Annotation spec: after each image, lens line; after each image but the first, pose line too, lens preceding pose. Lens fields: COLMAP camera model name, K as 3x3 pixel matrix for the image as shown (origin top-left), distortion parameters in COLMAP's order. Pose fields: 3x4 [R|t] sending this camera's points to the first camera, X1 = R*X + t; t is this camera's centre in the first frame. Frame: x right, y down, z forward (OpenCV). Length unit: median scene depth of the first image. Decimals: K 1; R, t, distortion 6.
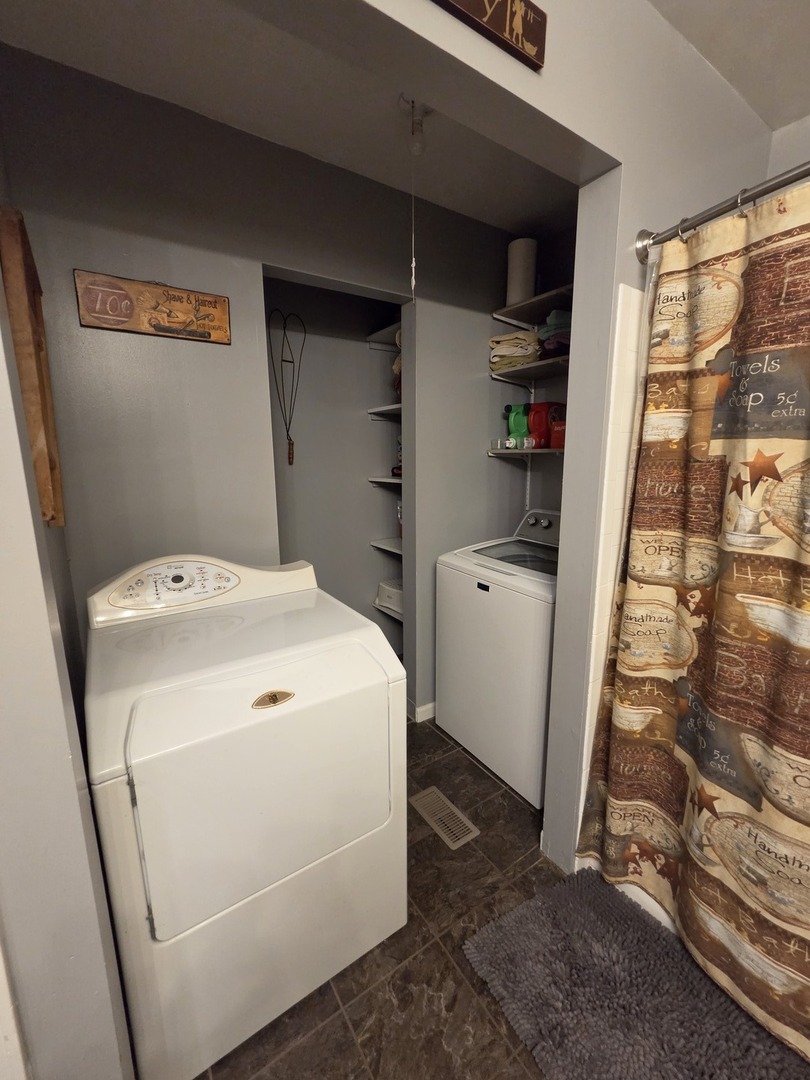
lens RADIAL K [[447.7, 0, 406.2], [0, 447.7, 540.9], [0, 0, 1]] dist [-0.002584, 0.002192]
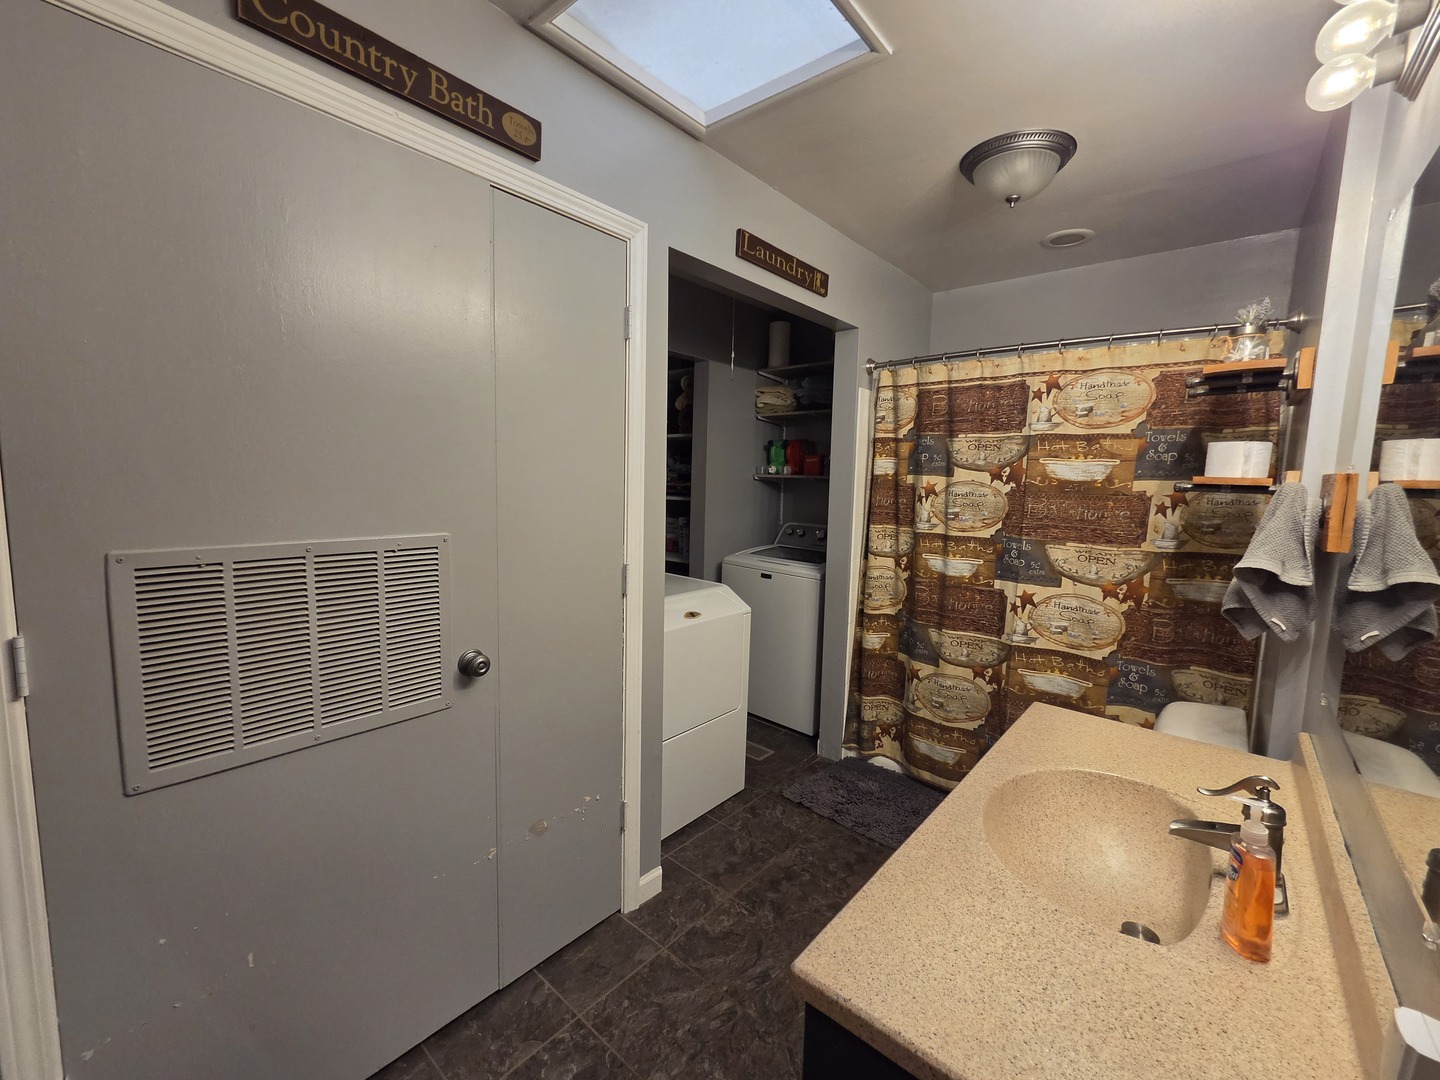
lens RADIAL K [[596.9, 0, 720.4], [0, 596.9, 538.7], [0, 0, 1]] dist [-0.002584, 0.002192]
pose [[0.963747, 0.001443, 0.266814, -0.659861], [0.021023, 0.996466, -0.081325, 0.202327], [-0.265988, 0.083986, 0.960311, -1.041694]]
